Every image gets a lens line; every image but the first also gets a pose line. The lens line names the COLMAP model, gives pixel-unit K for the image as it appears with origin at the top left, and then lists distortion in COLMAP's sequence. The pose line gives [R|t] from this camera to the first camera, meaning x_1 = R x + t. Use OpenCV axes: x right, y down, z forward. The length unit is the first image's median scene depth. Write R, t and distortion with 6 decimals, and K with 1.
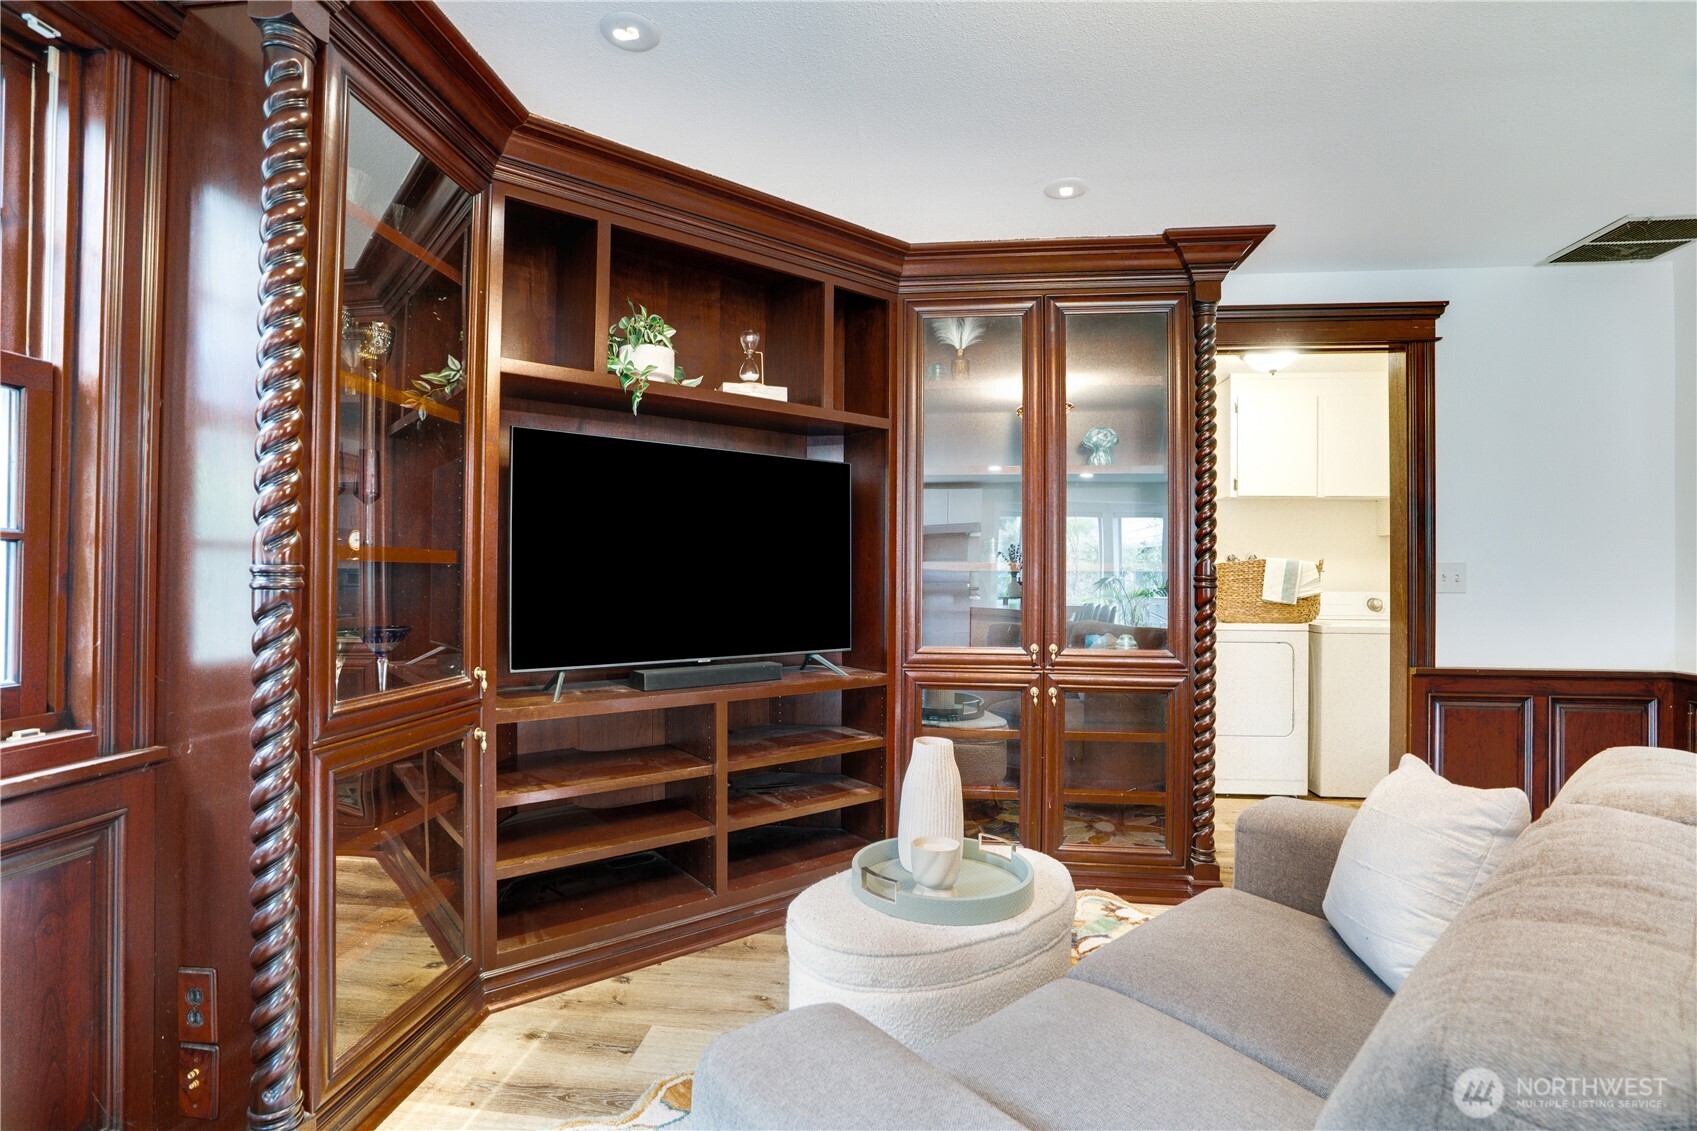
lens RADIAL K [[798.0, 0, 837.4], [0, 798.0, 571.0], [0, 0, 1]] dist [-0.068843, 0.033458]
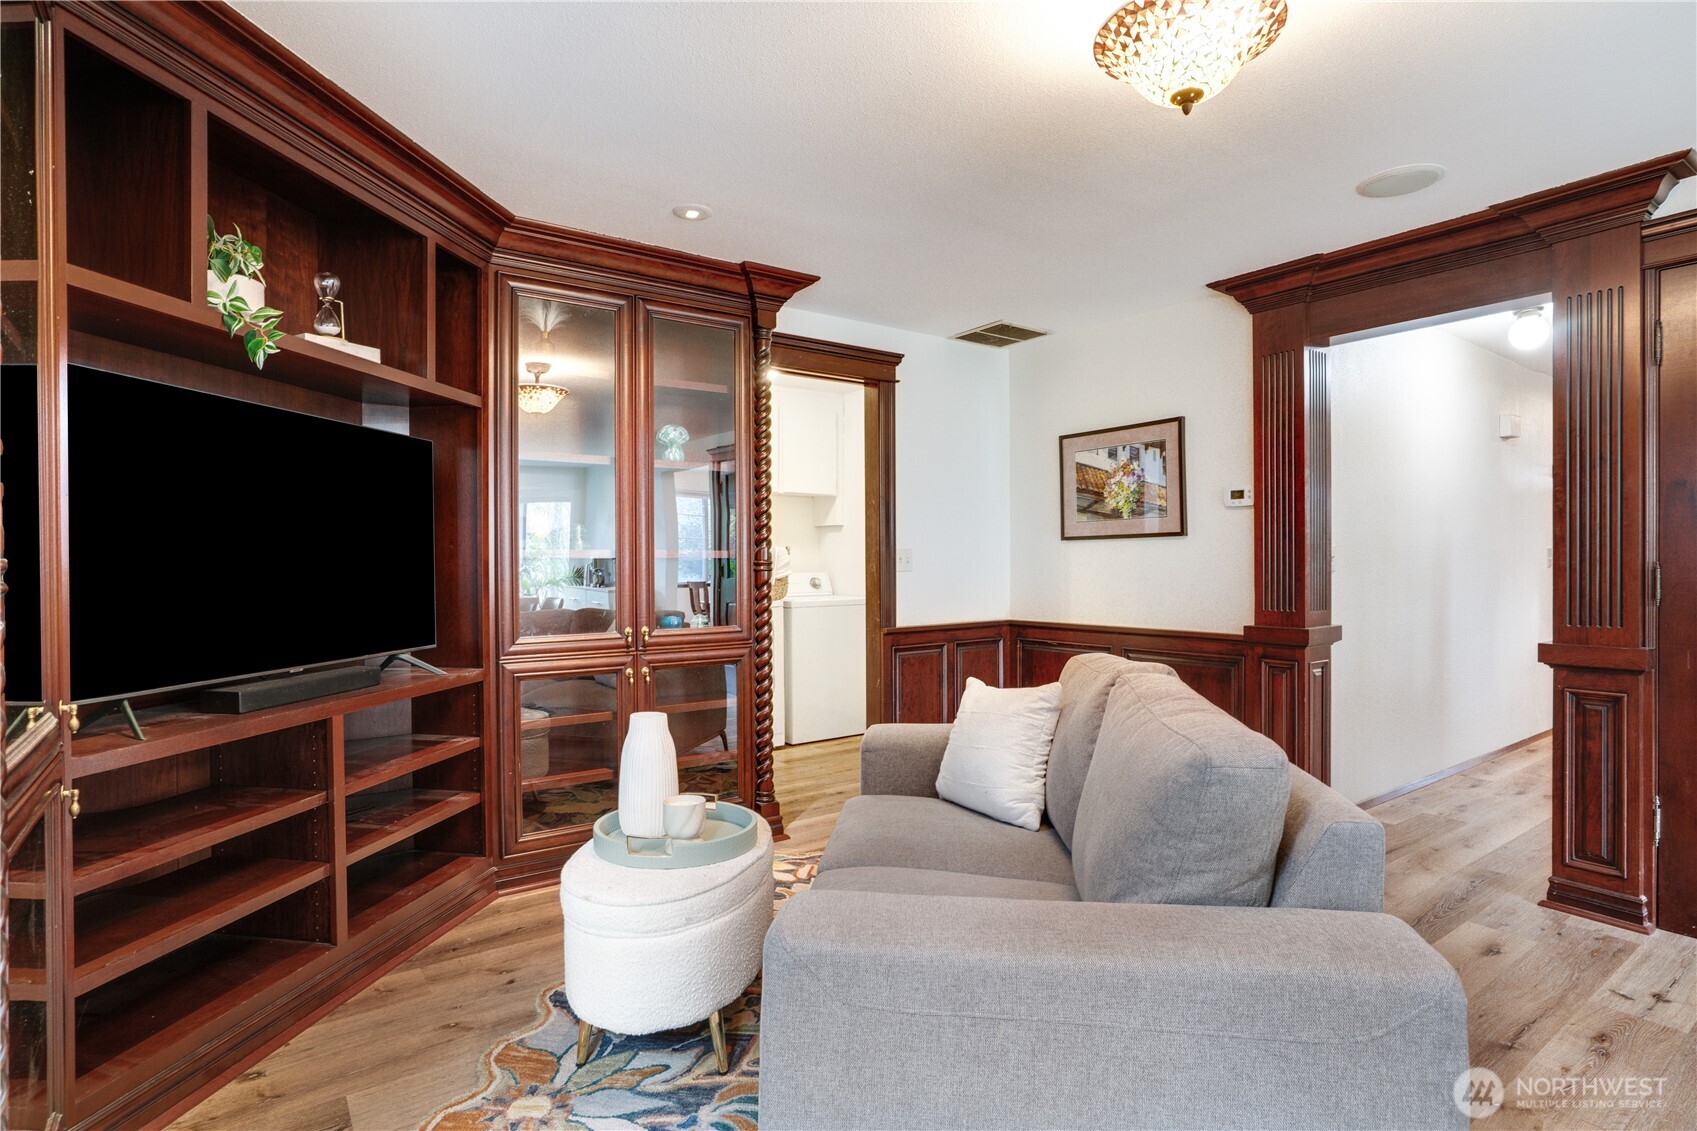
lens RADIAL K [[873.0, 0, 832.8], [0, 873.0, 566.4], [0, 0, 1]] dist [-0.007845, 0.000269]
pose [[0.736297, -0.014807, 0.676496, -0.340792], [0.005528, 0.999859, 0.015868, -0.005846], [-0.676636, -0.007944, 0.736275, -0.036961]]
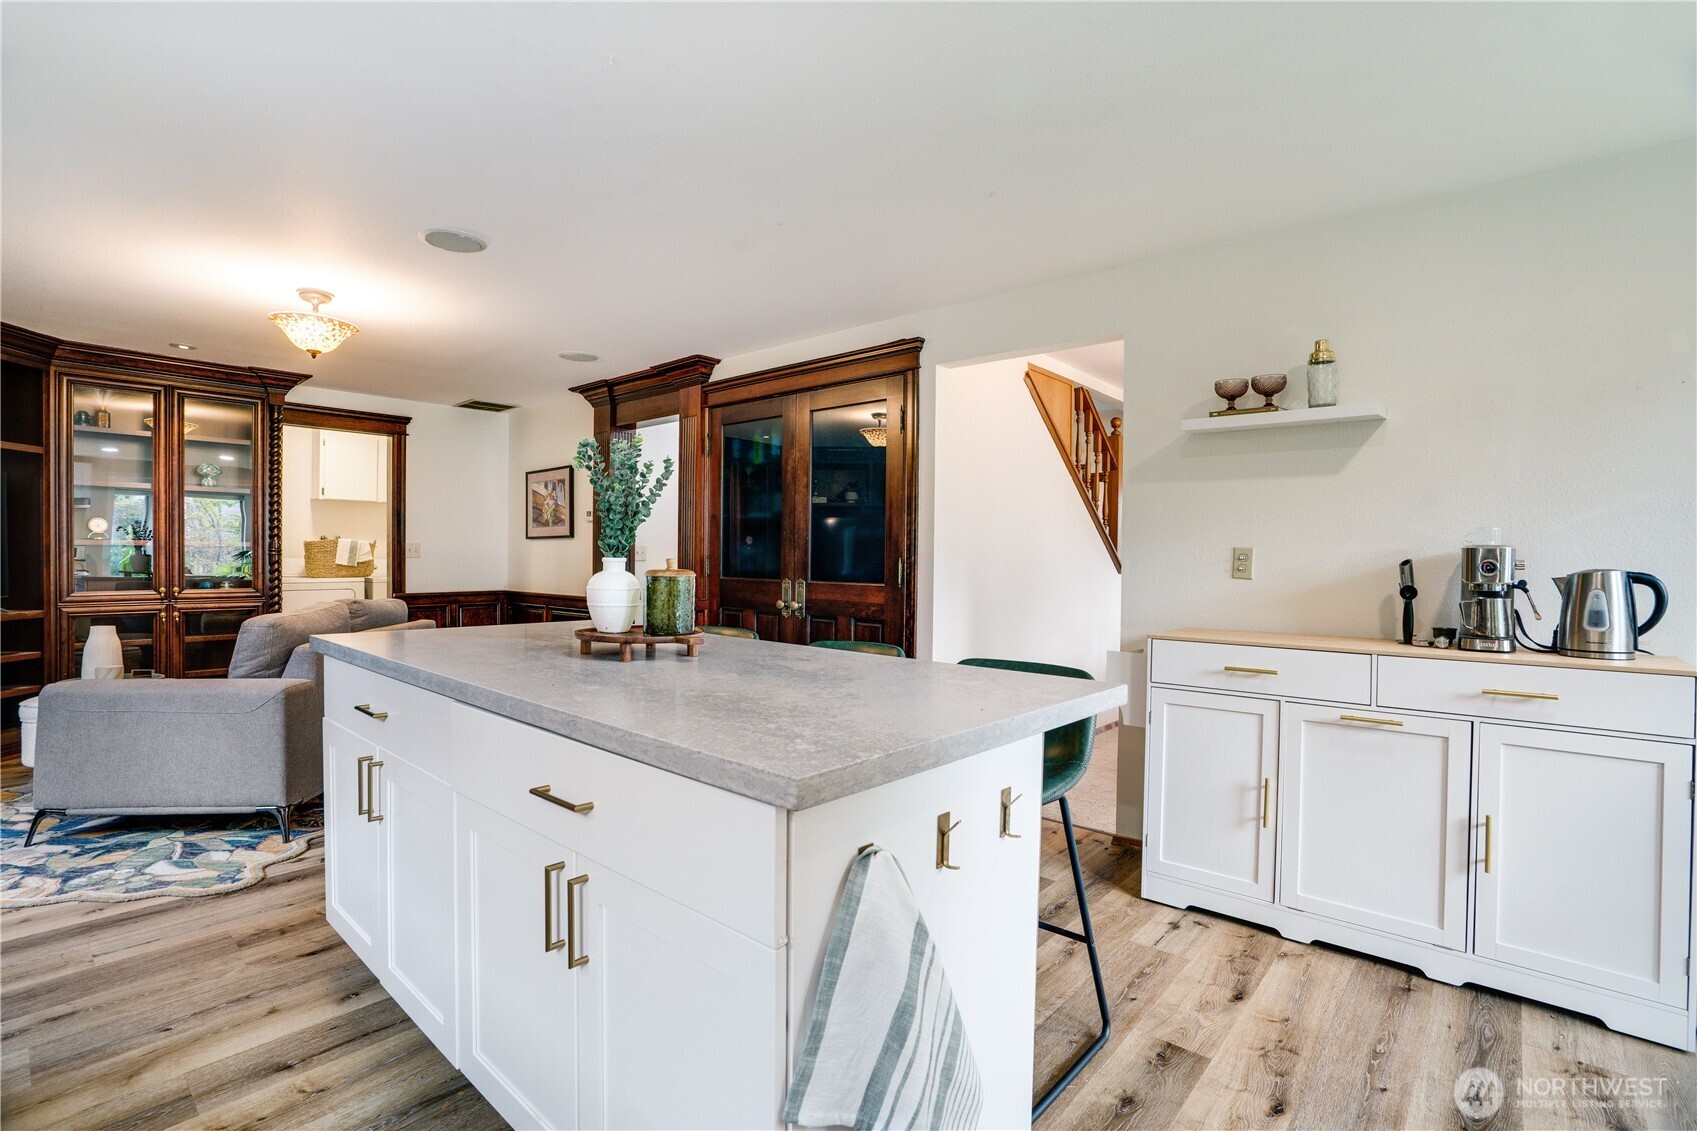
lens RADIAL K [[785.2, 0, 842.2], [0, 785.2, 565.9], [0, 0, 1]] dist [-0.068155, 0.026118]
pose [[0.559882, -0.012527, 0.828477, -0.290297], [-0.012469, 0.999645, 0.023542, -0.012629], [-0.828478, -0.023511, 0.559527, -1.164376]]
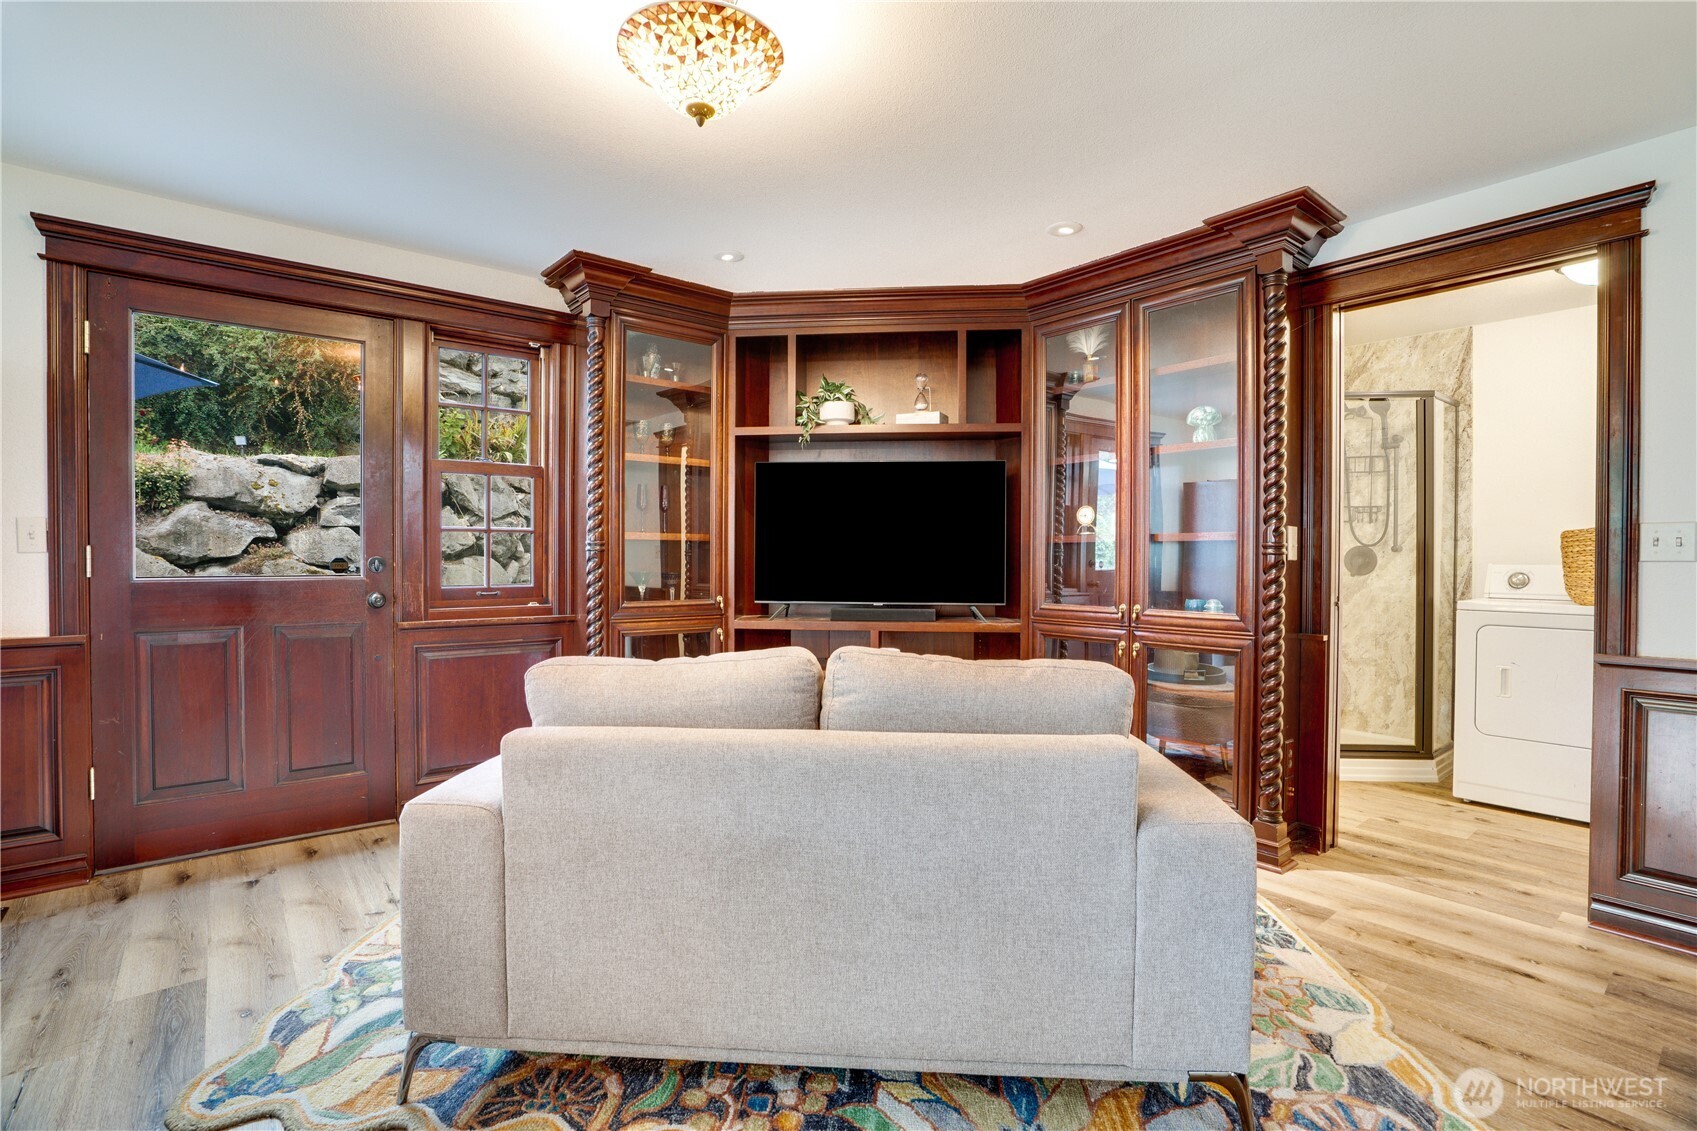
lens RADIAL K [[790.3, 0, 840.4], [0, 790.3, 564.6], [0, 0, 1]] dist [-0.046730, 0.016858]
pose [[0.724206, 0.005194, -0.689564, 0.753348], [0.004347, 0.999917, 0.012096, 0.018900], [0.689570, -0.011757, 0.724123, -0.117008]]
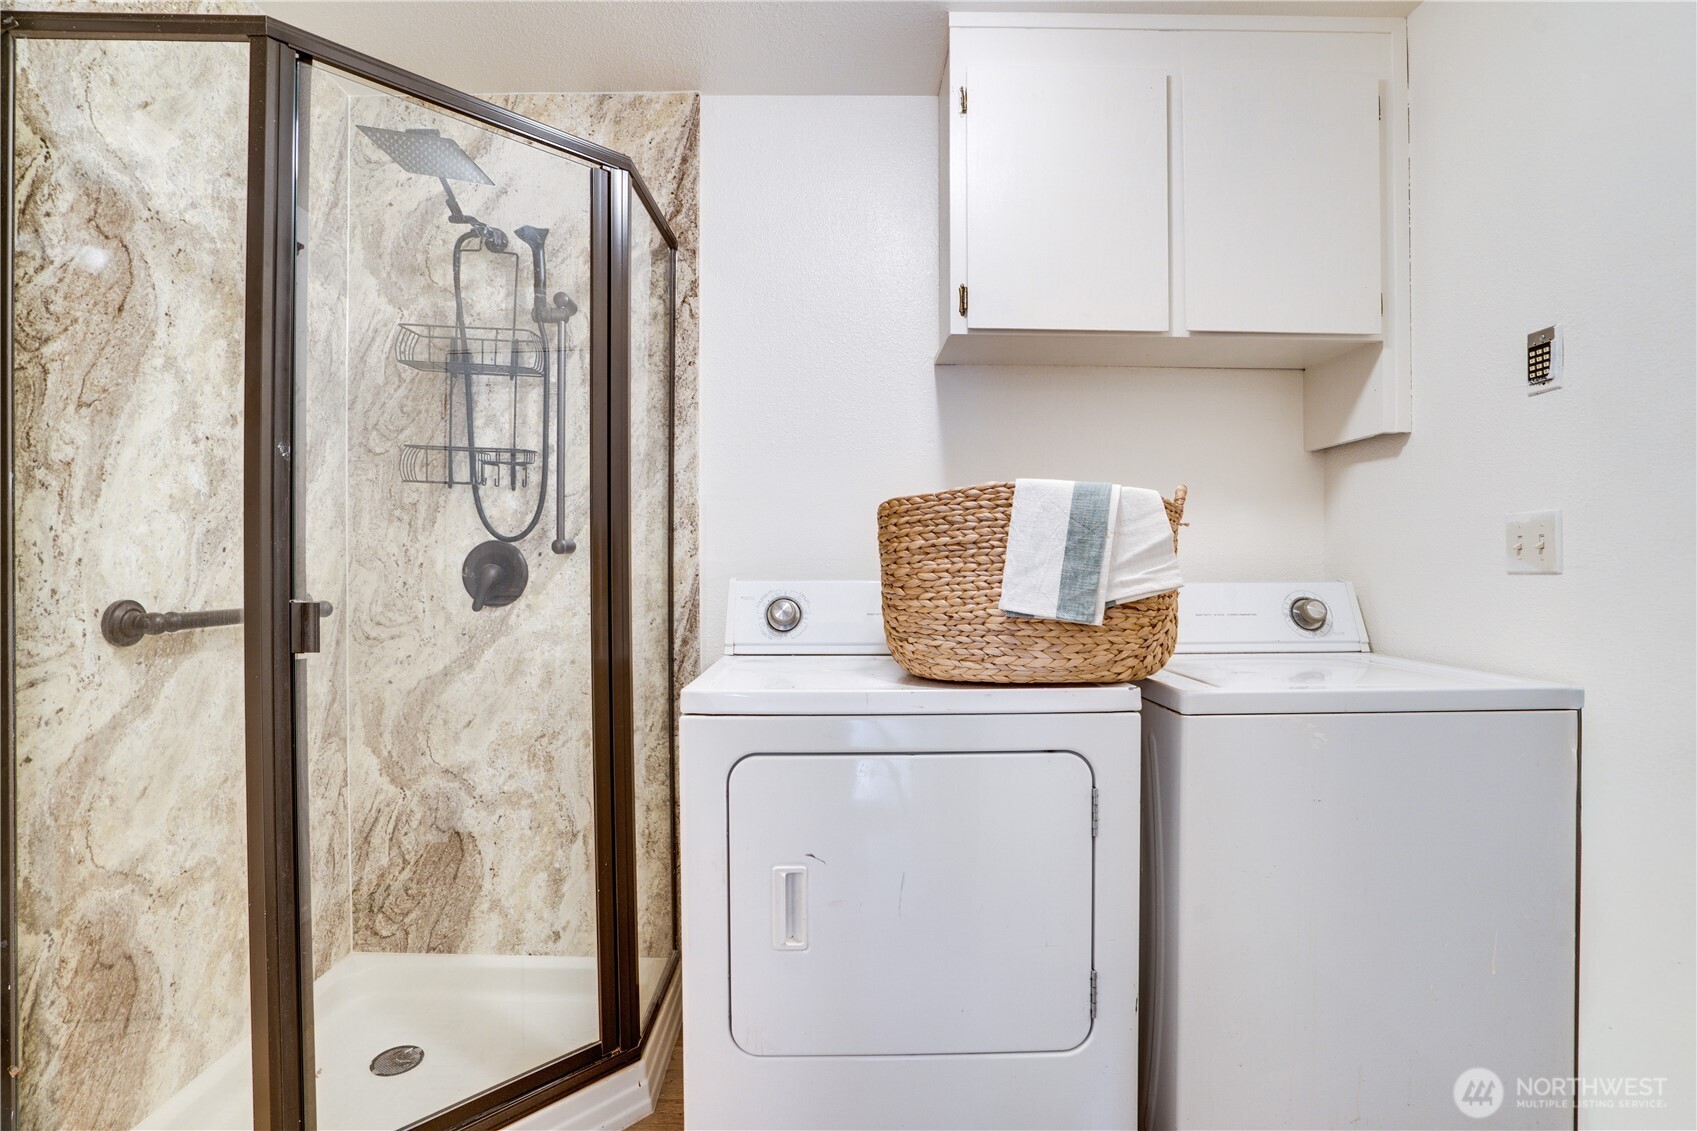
lens RADIAL K [[797.2, 0, 848.5], [0, 797.2, 565.5], [0, 0, 1]] dist [-0.069013, 0.000048]
pose [[0.990888, -0.008124, 0.134443, 0.649950], [0.006863, 0.999928, 0.009836, 0.022449], [-0.134513, -0.008824, 0.990873, 1.025241]]
